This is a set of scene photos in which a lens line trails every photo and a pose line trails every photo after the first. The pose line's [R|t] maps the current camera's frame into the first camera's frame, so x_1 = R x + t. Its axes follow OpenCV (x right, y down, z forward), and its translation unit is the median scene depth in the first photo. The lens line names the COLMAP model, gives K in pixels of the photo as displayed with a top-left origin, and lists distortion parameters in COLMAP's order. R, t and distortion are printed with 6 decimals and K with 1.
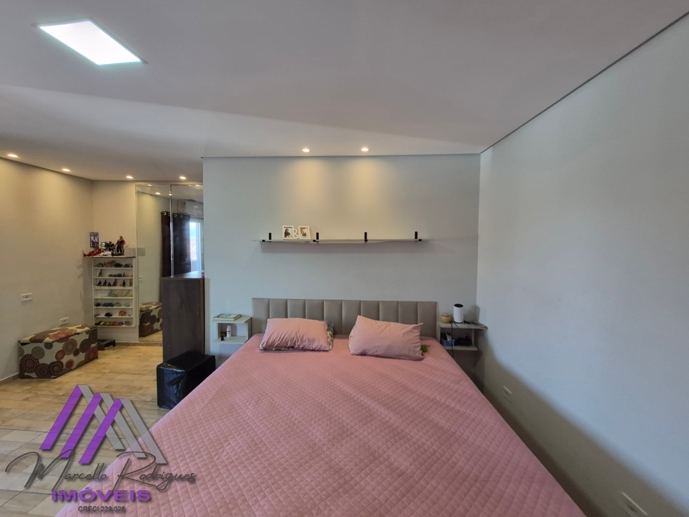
lens RADIAL K [[270.2, 0, 344.0], [0, 270.2, 253.1], [0, 0, 1]] dist [0.001938, -0.000980]
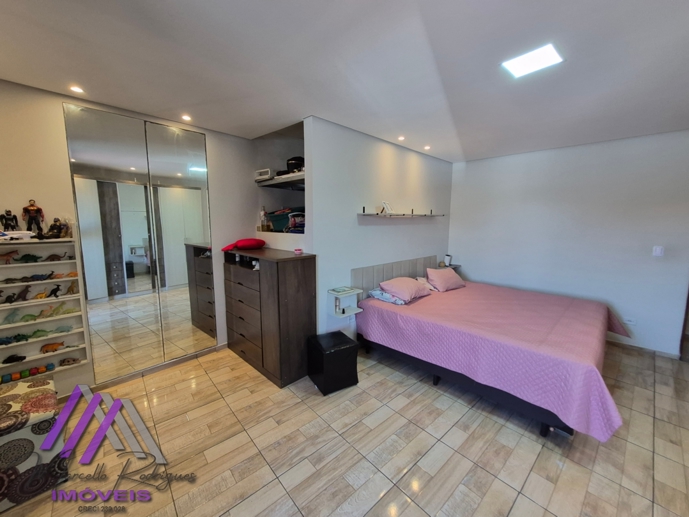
lens RADIAL K [[270.2, 0, 344.4], [0, 270.2, 254.0], [0, 0, 1]] dist [0.001938, -0.000980]
pose [[0.680517, -0.090589, 0.727111, -1.053199], [0.026649, 0.994732, 0.098990, 0.003854], [-0.732247, -0.047988, 0.679346, 0.297171]]
